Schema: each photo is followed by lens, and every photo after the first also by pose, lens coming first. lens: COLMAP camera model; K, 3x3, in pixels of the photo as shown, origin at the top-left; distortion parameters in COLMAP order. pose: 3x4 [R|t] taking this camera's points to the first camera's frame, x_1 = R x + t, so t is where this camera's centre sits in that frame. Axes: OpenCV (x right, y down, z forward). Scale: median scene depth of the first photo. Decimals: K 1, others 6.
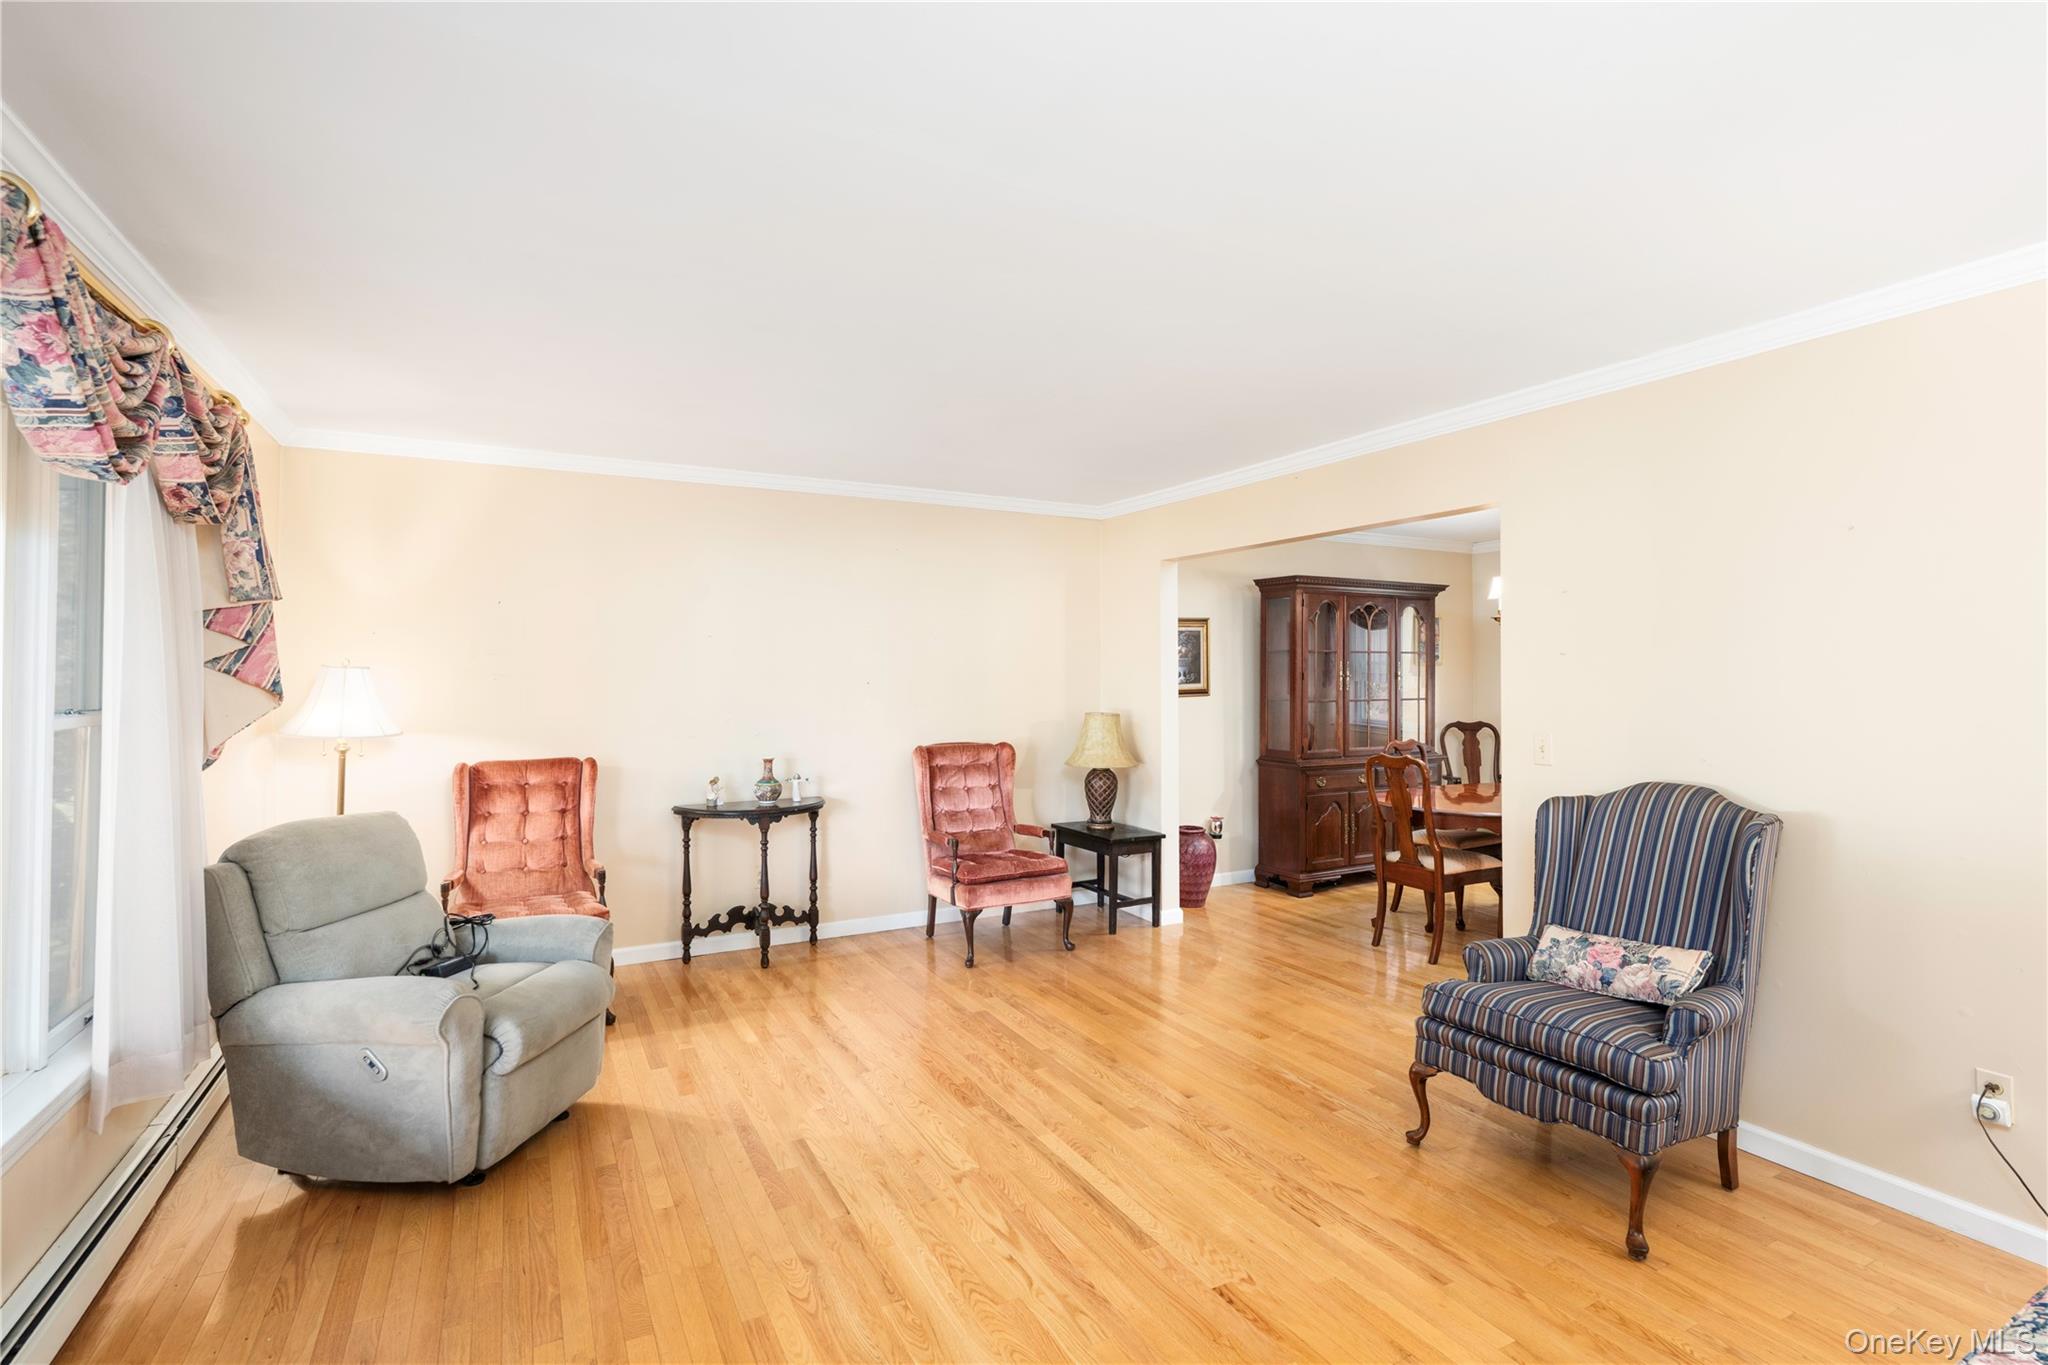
lens RADIAL K [[944.4, 0, 1024.0], [0, 944.4, 682.5], [0, 0, 1]] dist [0.024440, 0.000366]
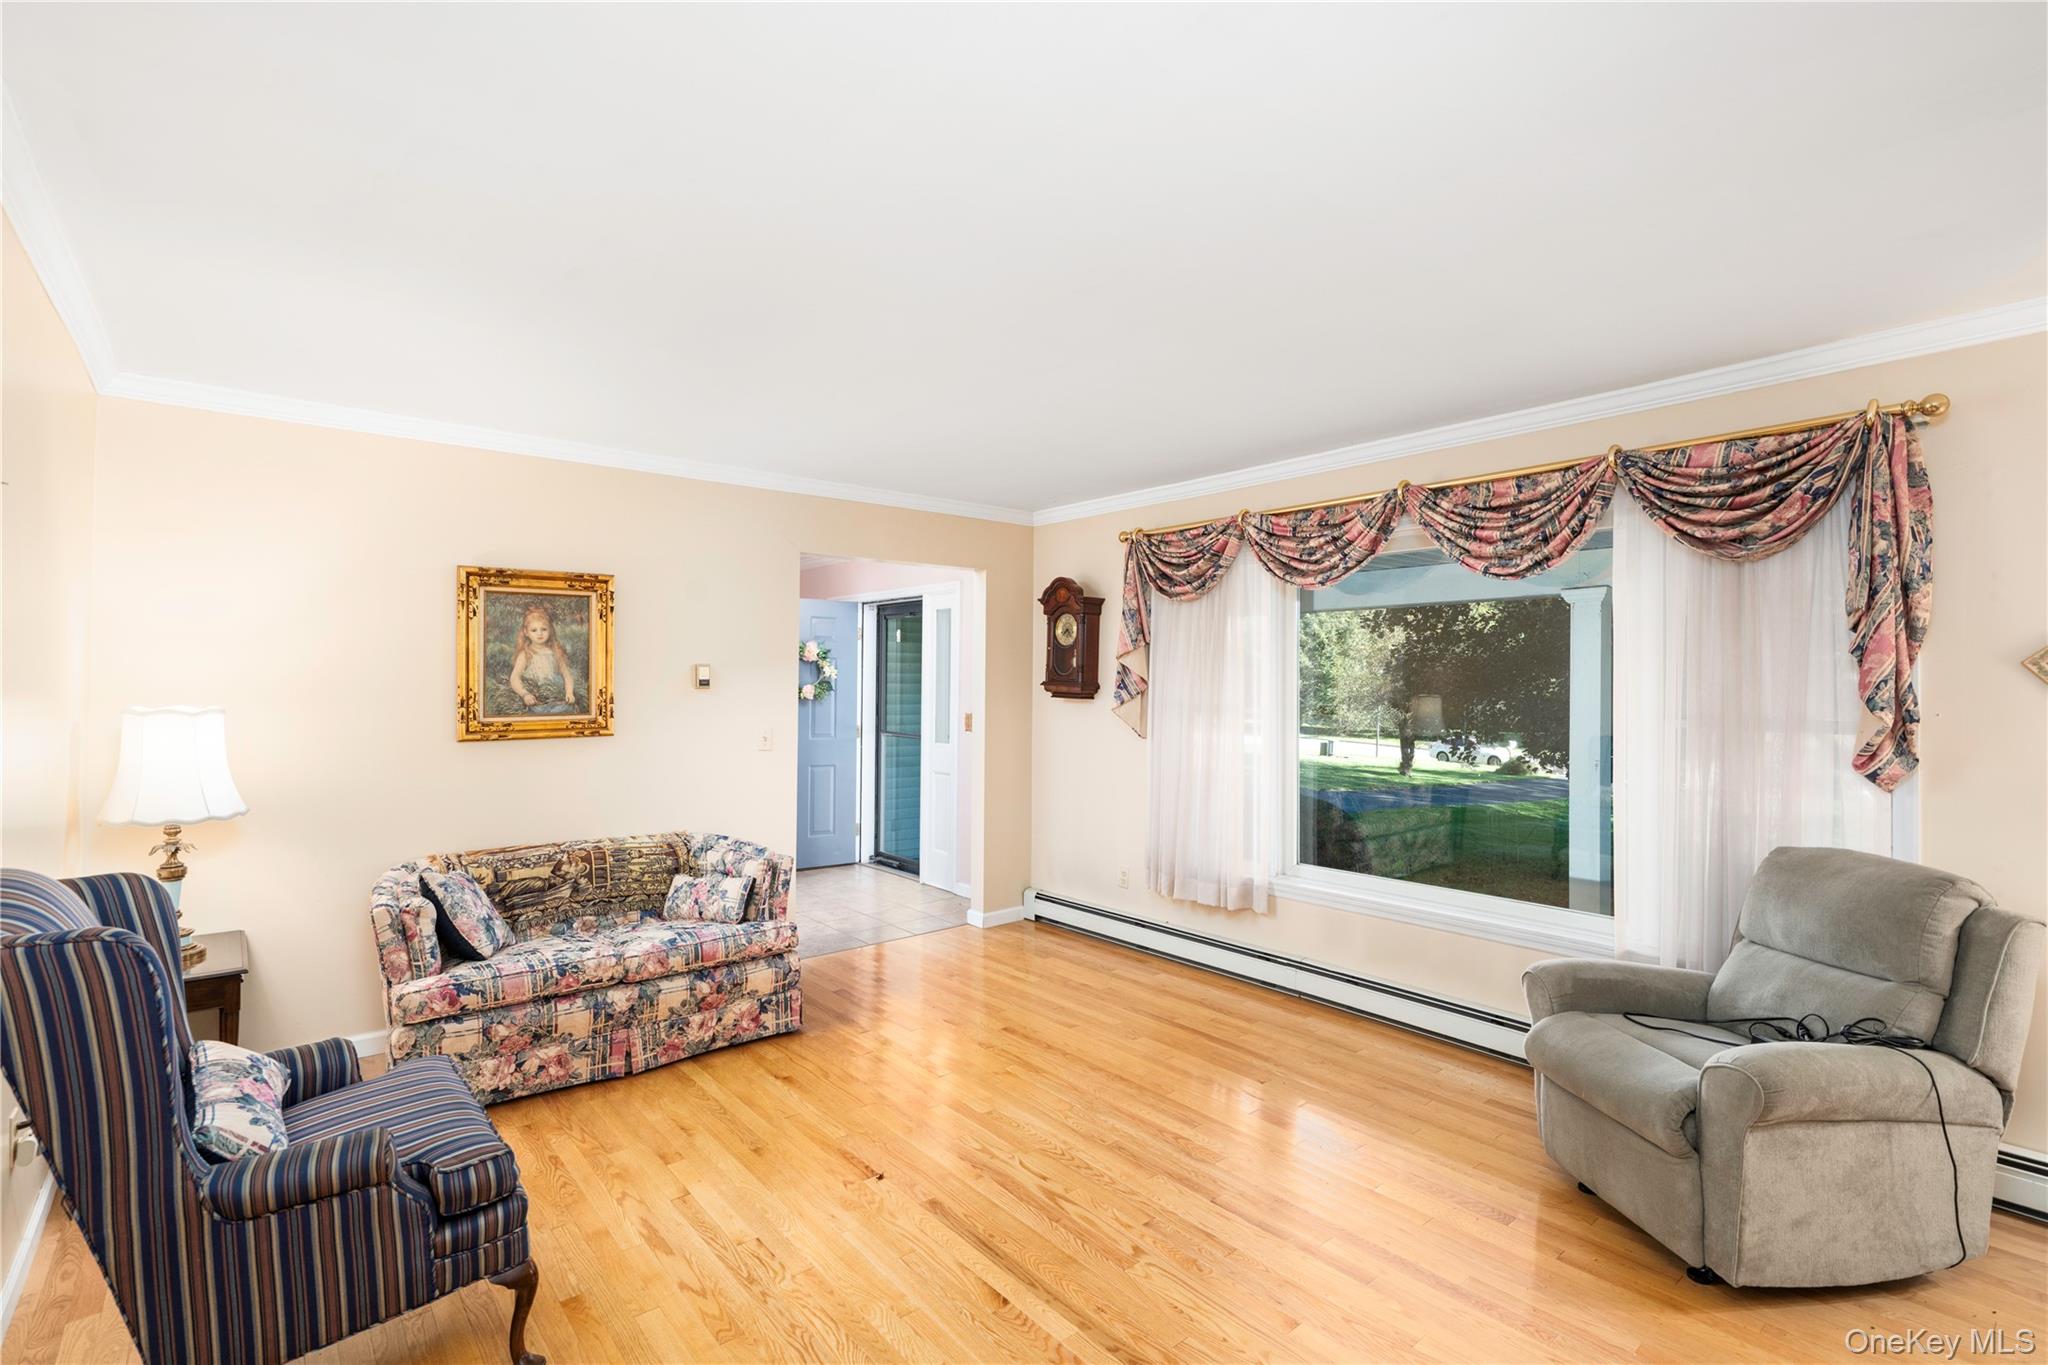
lens RADIAL K [[944.4, 0, 1024.0], [0, 944.4, 682.5], [0, 0, 1]] dist [0.024440, 0.000366]
pose [[-0.976228, -0.008901, -0.216564, 0.215563], [-0.008023, 0.999956, -0.004930, -0.008511], [0.216598, -0.003076, -0.976256, 1.698952]]
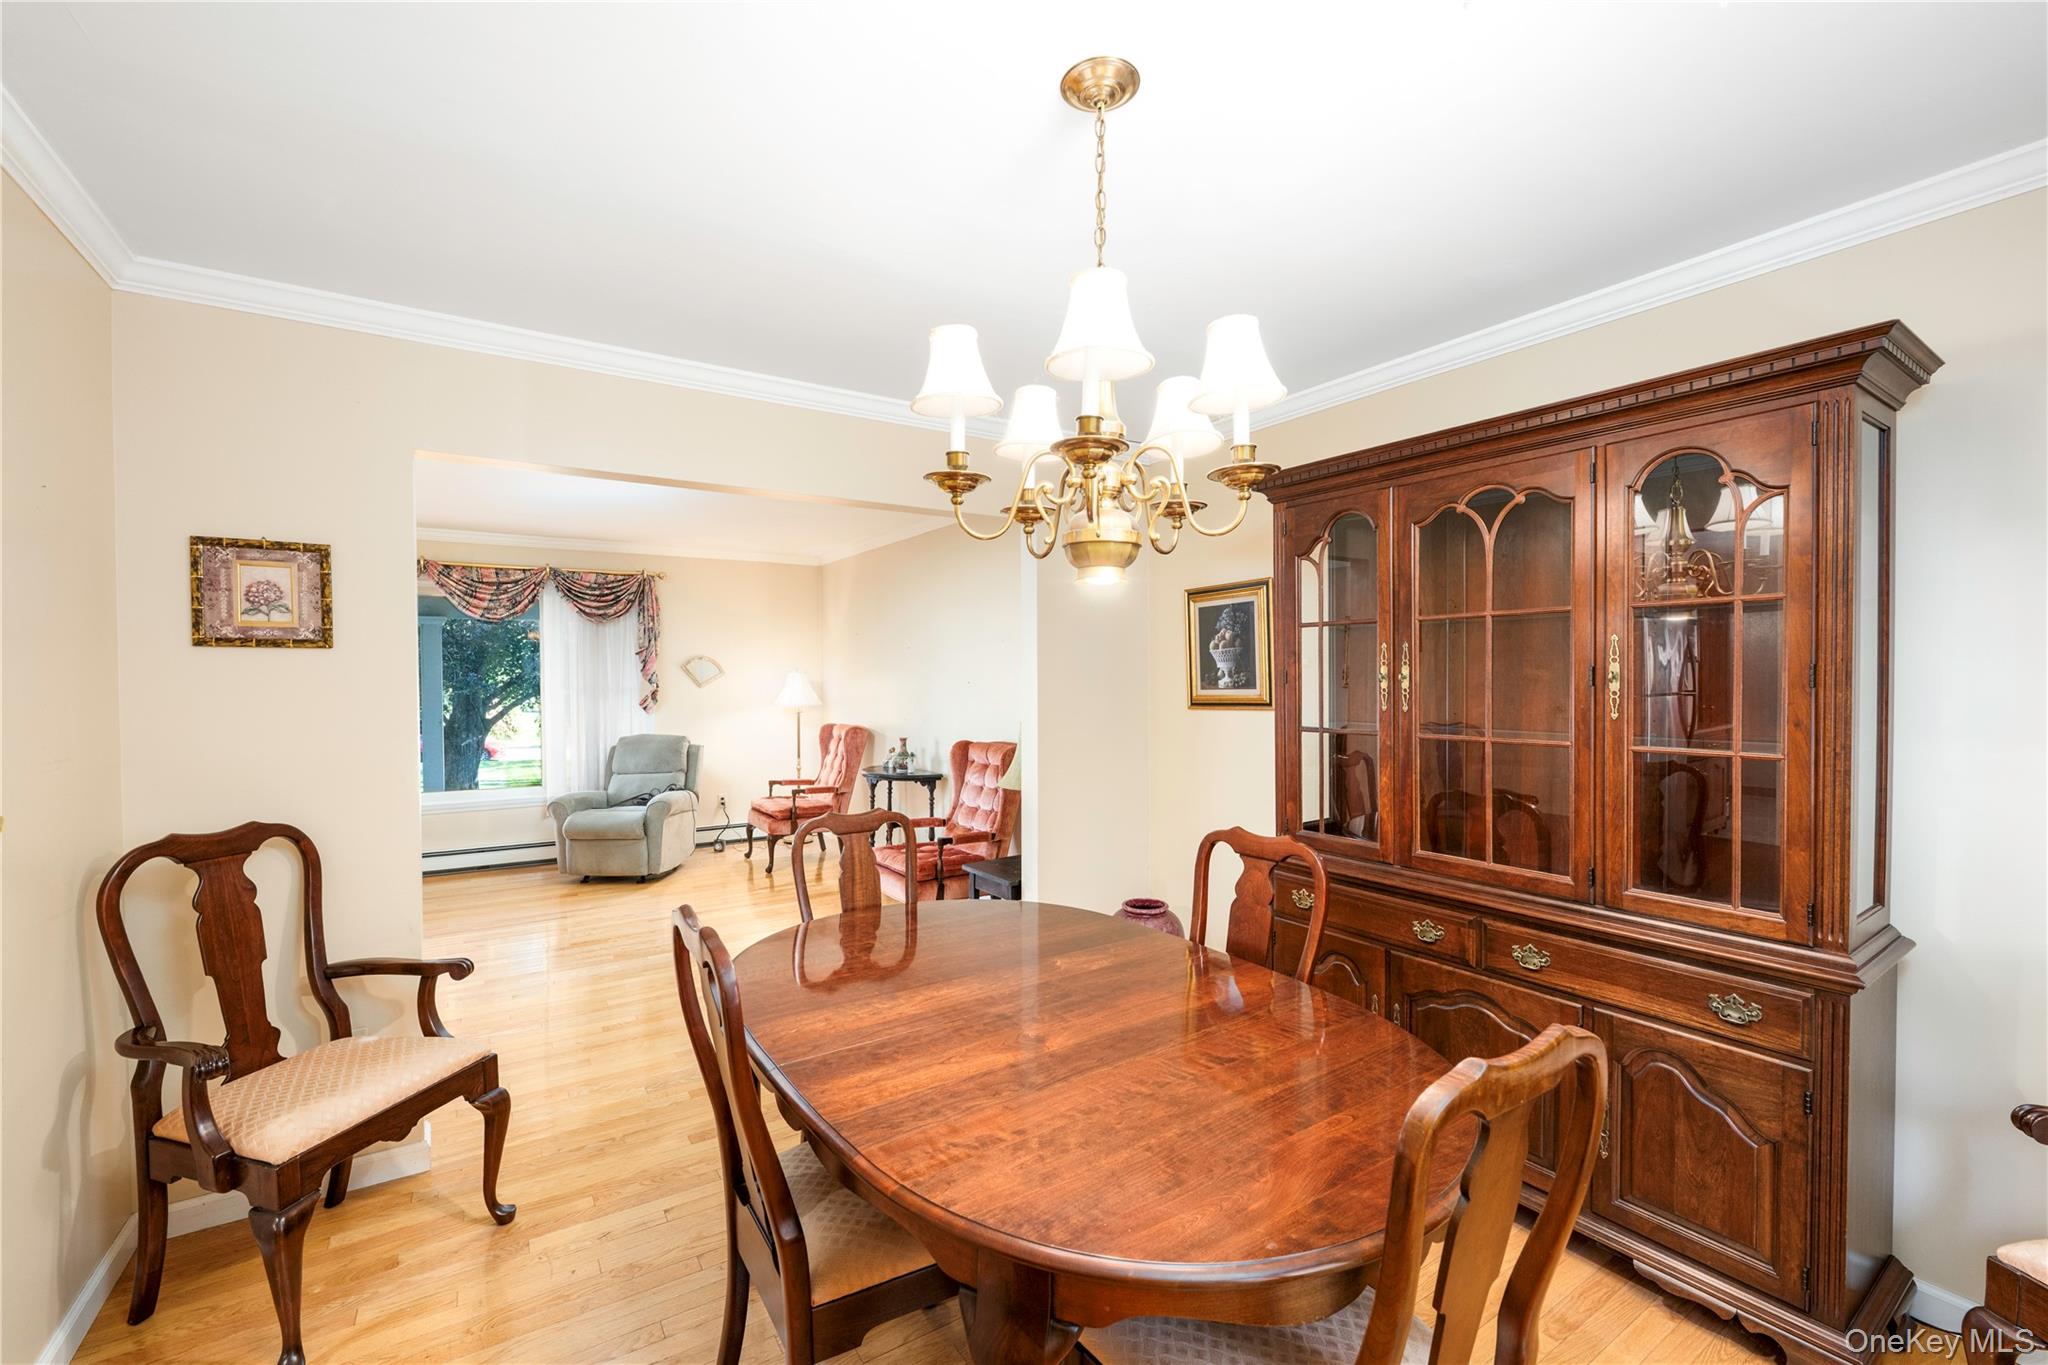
lens RADIAL K [[812.1, 0, 1024.0], [0, 812.1, 682.5], [0, 0, 1]] dist [0.000911, 0.000094]
pose [[0.077257, 0.014530, -0.996905, 1.538746], [0.003367, 0.999884, 0.014834, -0.025407], [0.997006, -0.004502, 0.077199, 1.804586]]
